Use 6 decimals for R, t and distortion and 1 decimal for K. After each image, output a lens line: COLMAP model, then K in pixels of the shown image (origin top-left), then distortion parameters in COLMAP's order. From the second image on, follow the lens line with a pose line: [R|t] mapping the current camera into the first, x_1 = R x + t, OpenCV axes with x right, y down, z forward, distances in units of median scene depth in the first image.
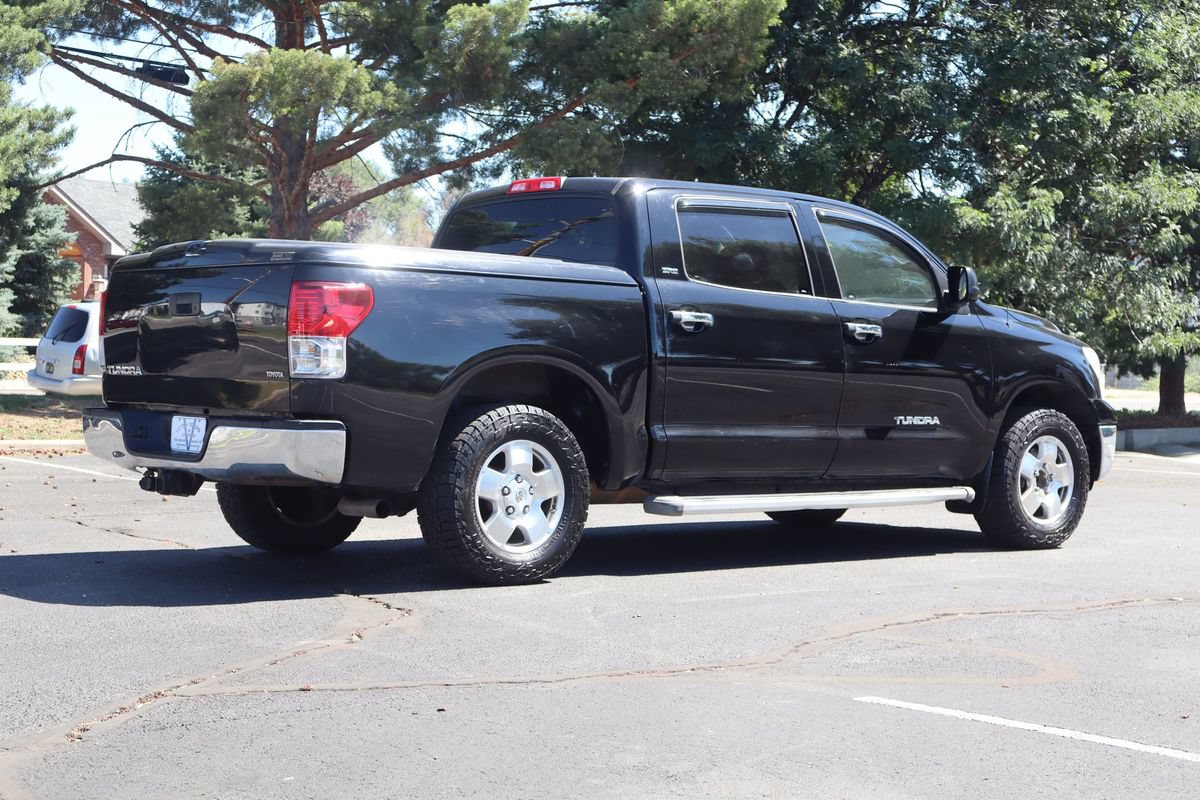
lens RADIAL K [[1532.7, 0, 600.0], [0, 1532.7, 400.0], [0, 0, 1]] dist [0.017840, -0.022815]
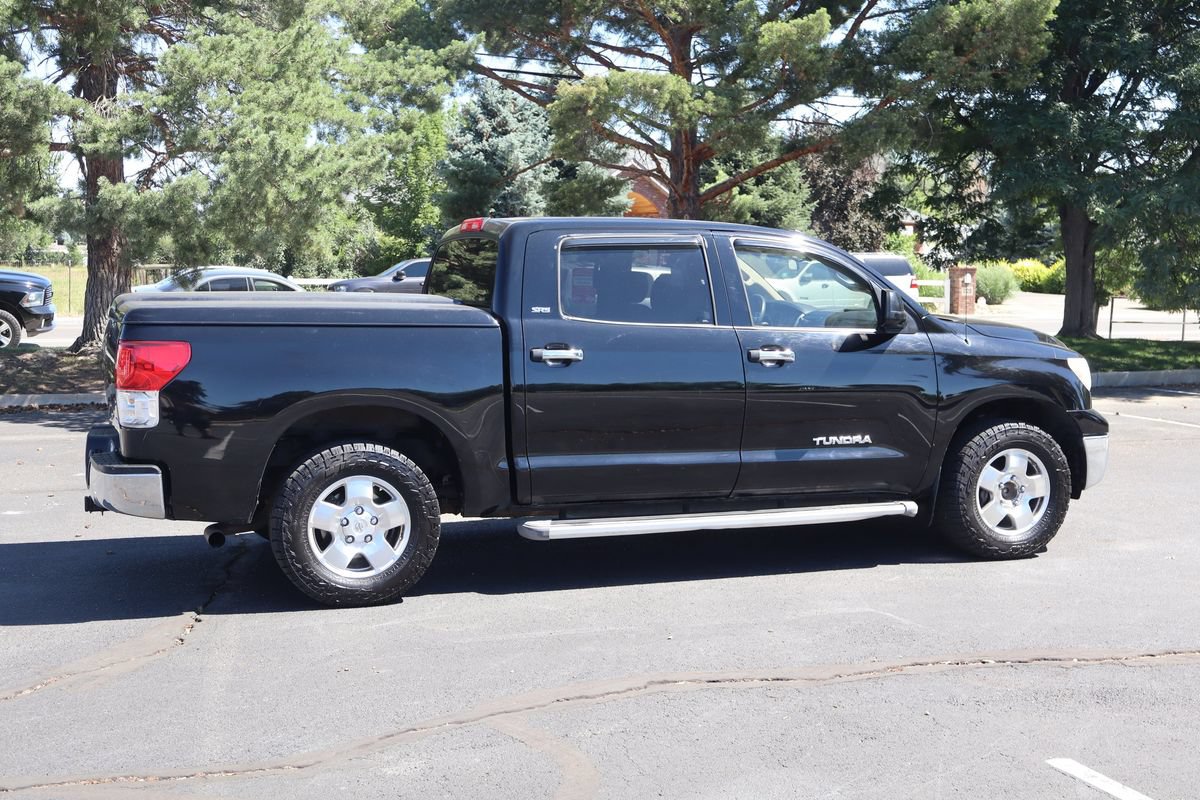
lens RADIAL K [[1218.3, 0, 600.0], [0, 1218.3, 400.0], [0, 0, 1]] dist [0.010818, -0.027073]
pose [[0.961735, 0.010542, -0.273779, 0.251296], [0.003107, 0.998776, 0.049373, -0.050177], [0.273965, -0.048334, 0.960524, 0.155050]]
